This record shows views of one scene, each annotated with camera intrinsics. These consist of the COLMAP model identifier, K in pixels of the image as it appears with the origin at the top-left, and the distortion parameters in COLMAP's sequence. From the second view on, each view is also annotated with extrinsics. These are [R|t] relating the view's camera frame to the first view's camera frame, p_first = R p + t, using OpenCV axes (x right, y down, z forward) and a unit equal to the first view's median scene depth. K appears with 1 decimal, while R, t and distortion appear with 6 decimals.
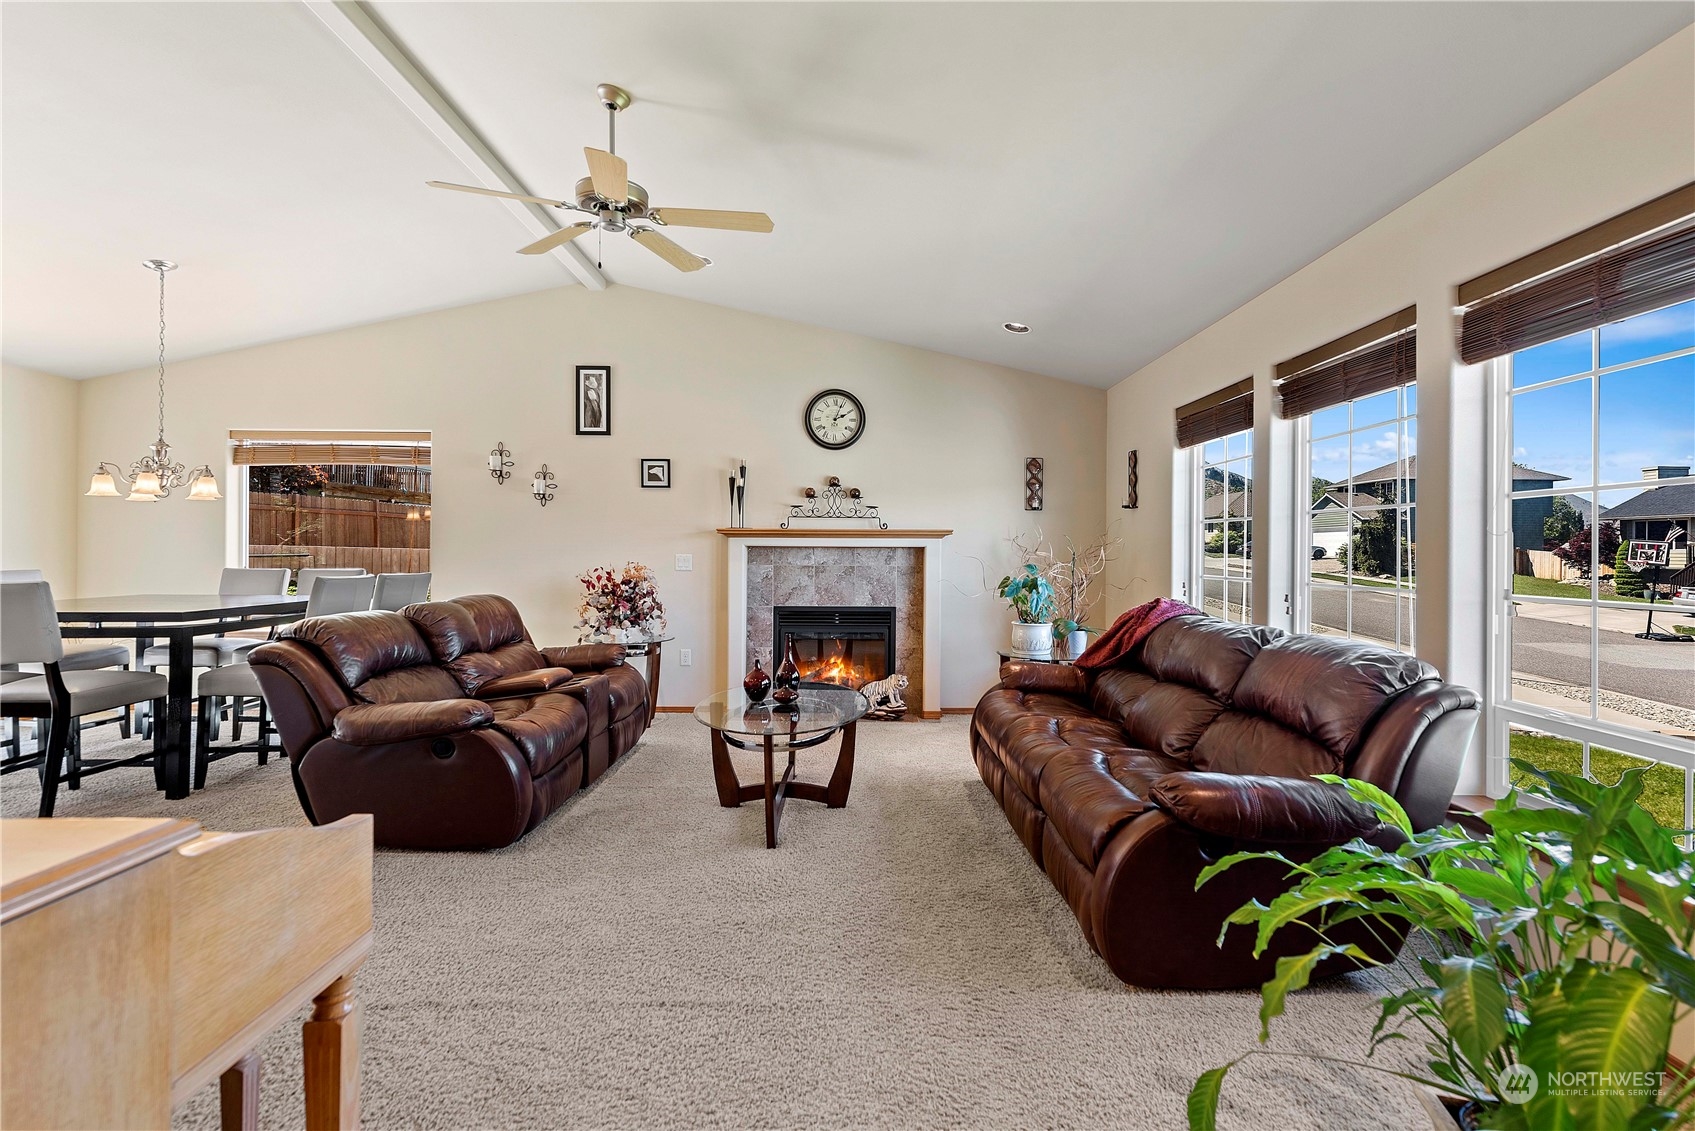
lens RADIAL K [[743.3, 0, 861.0], [0, 743.3, 550.4], [0, 0, 1]] dist [0.000744, 0.000911]
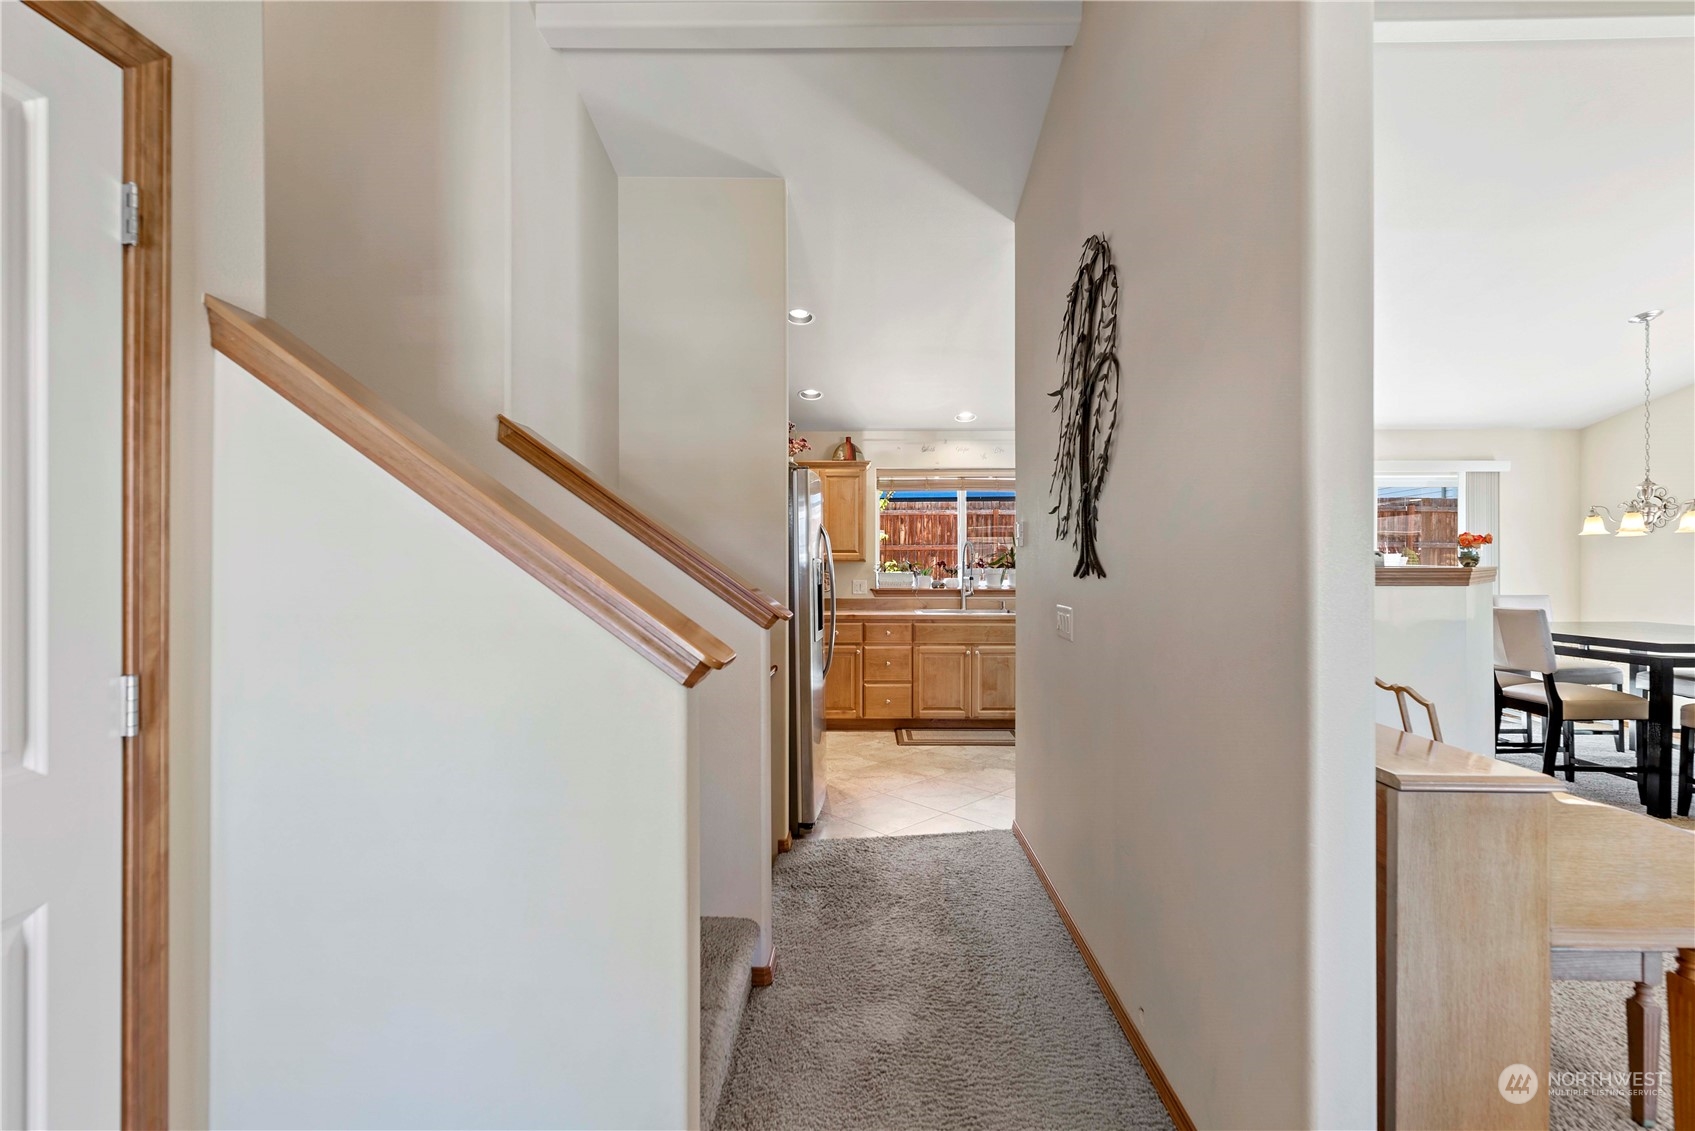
lens RADIAL K [[743.3, 0, 855.1], [0, 743.3, 561.5], [0, 0, 1]] dist [0.000744, 0.000911]
pose [[-0.029477, -0.007778, -0.999535, 0.135709], [0.001049, 0.999969, -0.007813, -0.019710], [0.999565, -0.001278, -0.029468, -0.088843]]
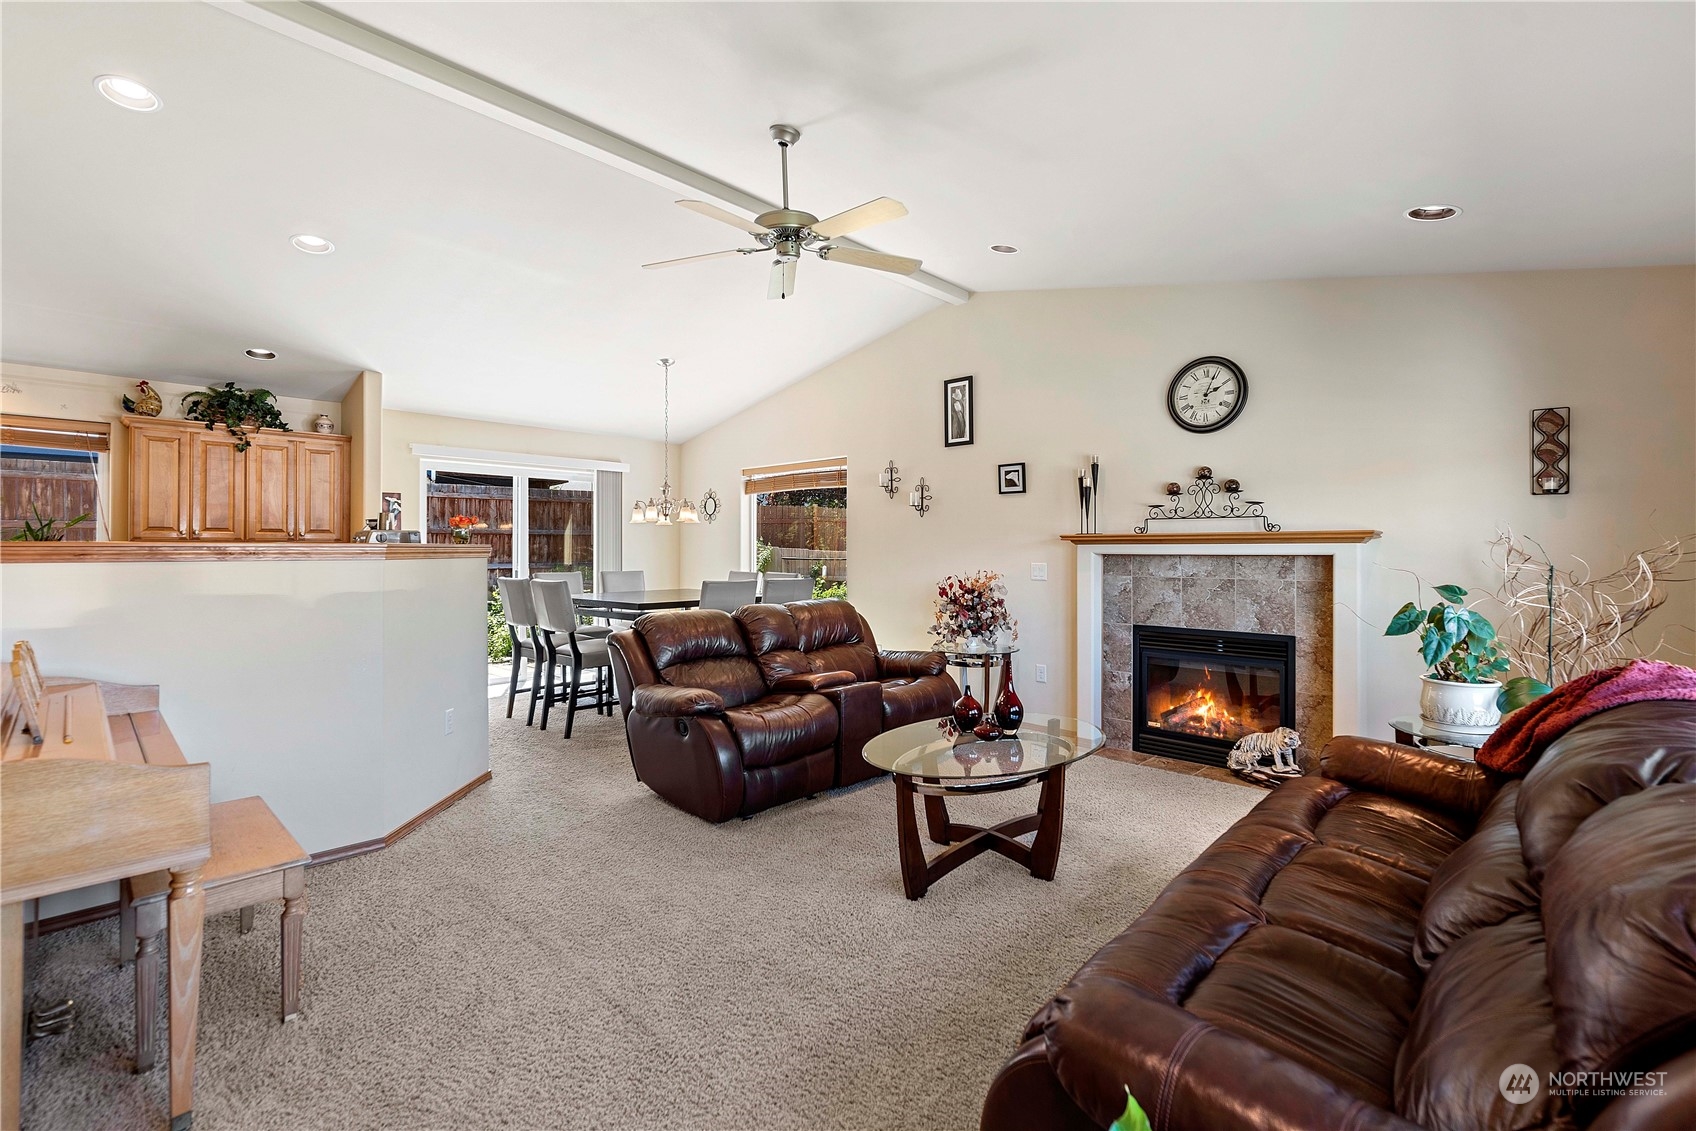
lens RADIAL K [[743.8, 0, 861.2], [0, 743.8, 544.2], [0, 0, 1]] dist [0.000744, 0.000911]
pose [[0.720498, -0.010802, -0.693373, 0.276873], [0.004589, 0.999931, -0.010810, -0.010214], [0.693442, 0.004607, 0.720498, 0.187109]]
